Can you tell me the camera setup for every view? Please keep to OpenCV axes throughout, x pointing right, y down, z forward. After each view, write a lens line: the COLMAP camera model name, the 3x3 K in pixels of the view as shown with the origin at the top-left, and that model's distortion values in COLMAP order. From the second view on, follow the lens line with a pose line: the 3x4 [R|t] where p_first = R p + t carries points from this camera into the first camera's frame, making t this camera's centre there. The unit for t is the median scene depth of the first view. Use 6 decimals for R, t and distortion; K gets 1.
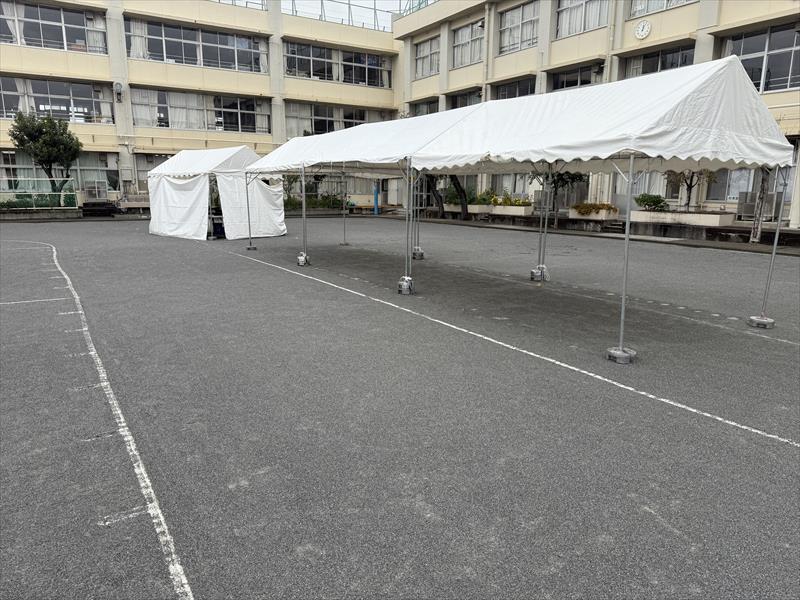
lens RADIAL K [[559.0, 0, 398.3], [0, 559.0, 304.4], [0, 0, 1]] dist [-0.013930, -0.010521]
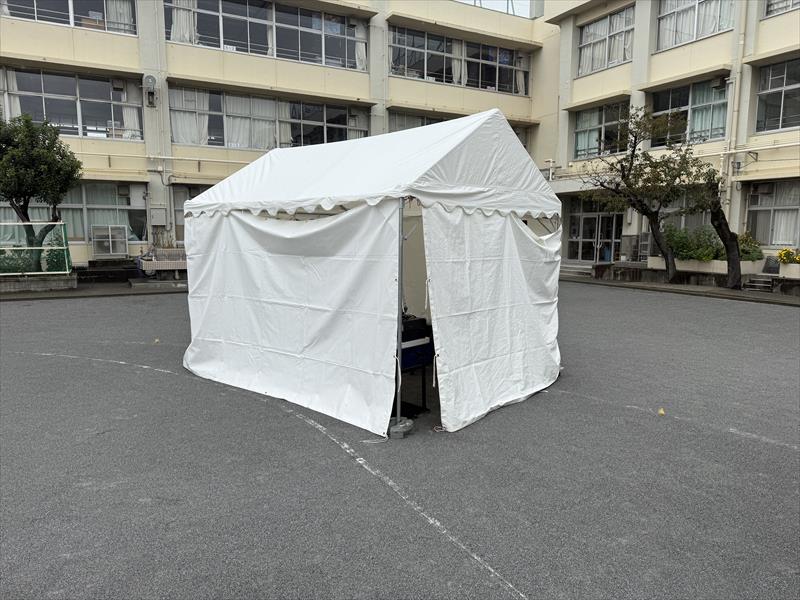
lens RADIAL K [[559.0, 0, 402.7], [0, 559.0, 296.5], [0, 0, 1]] dist [-0.013930, -0.010521]
pose [[0.998313, -0.001420, -0.058049, -0.166946], [-0.003680, 0.996144, -0.087654, -0.084648], [0.057950, 0.087720, 0.994458, 0.379750]]
